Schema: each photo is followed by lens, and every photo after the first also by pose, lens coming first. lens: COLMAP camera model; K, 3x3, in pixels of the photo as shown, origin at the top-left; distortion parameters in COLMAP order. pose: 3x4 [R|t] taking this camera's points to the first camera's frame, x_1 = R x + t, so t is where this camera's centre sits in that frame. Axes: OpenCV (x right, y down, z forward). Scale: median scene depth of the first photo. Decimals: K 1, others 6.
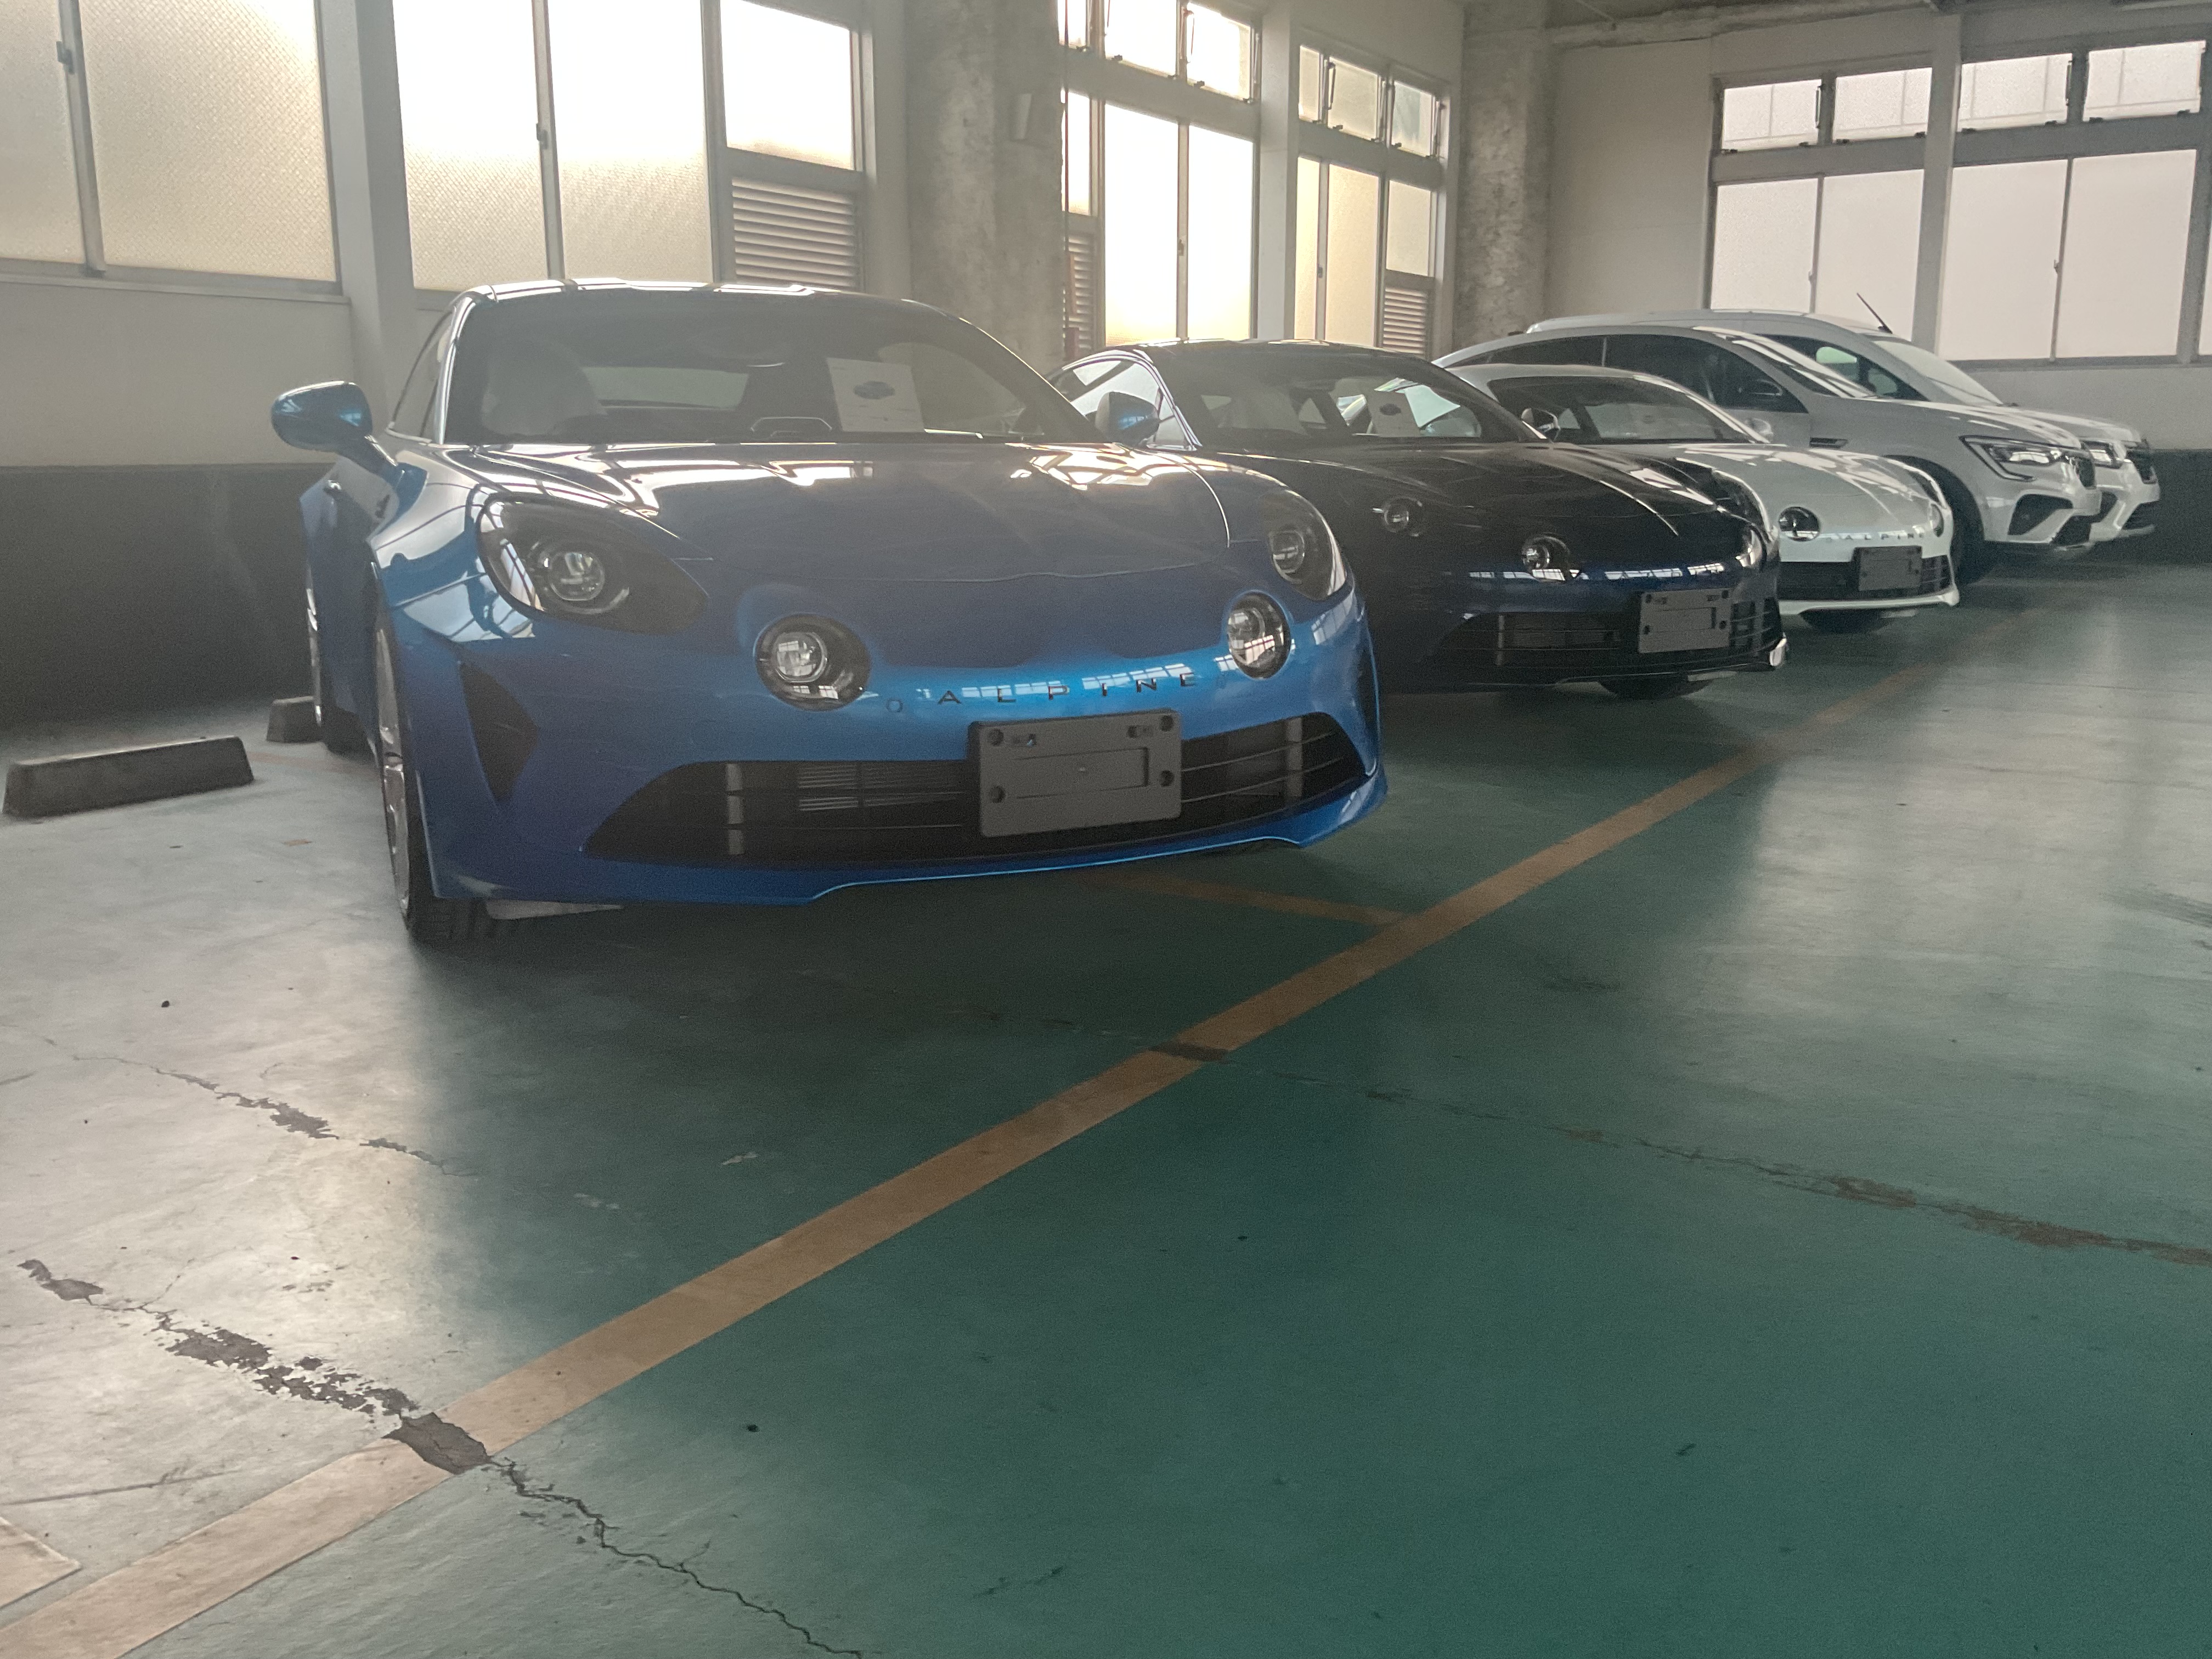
lens RADIAL K [[1857.3, 0, 1106.0], [0, 1857.3, 829.5], [0, 0, 1]] dist [0.069747, -0.113179]
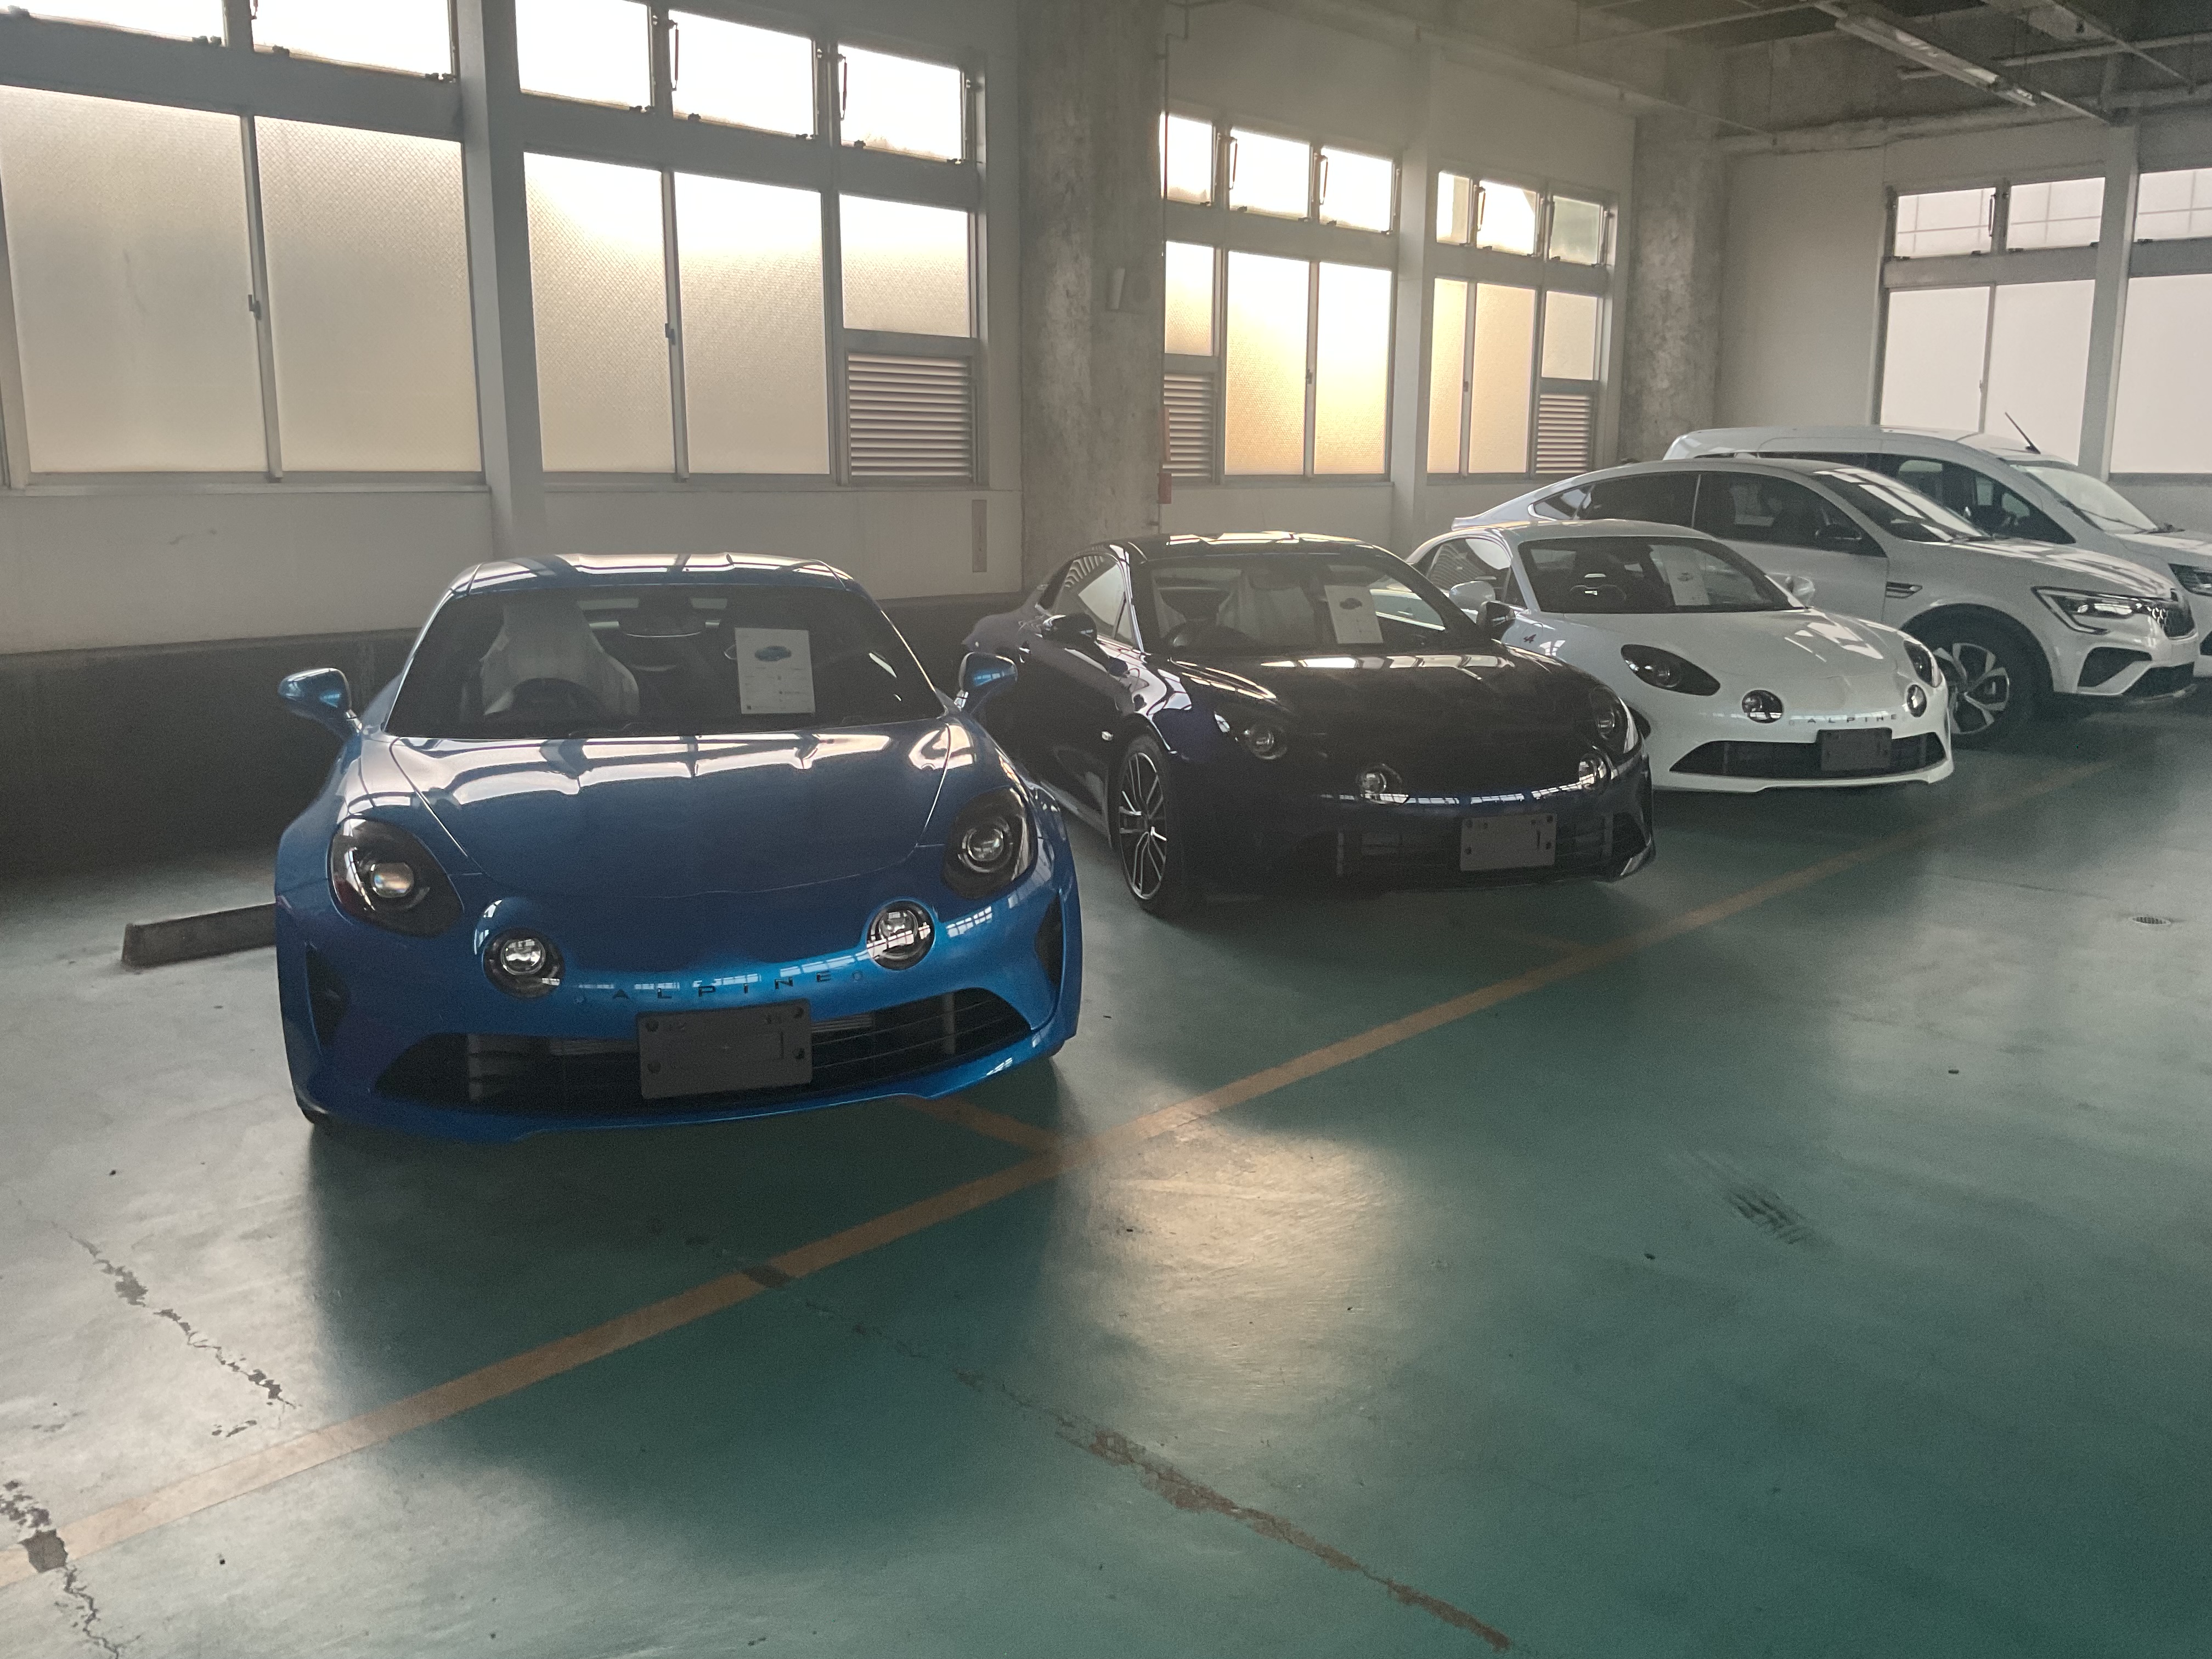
lens RADIAL K [[1858.1, 0, 1106.0], [0, 1858.1, 829.5], [0, 0, 1]] dist [0.091675, -0.153393]
pose [[0.985662, 0.038130, -0.164369, 0.106141], [-0.039203, 0.999226, -0.003287, -0.044208], [0.164116, 0.009684, 0.986393, -0.062319]]
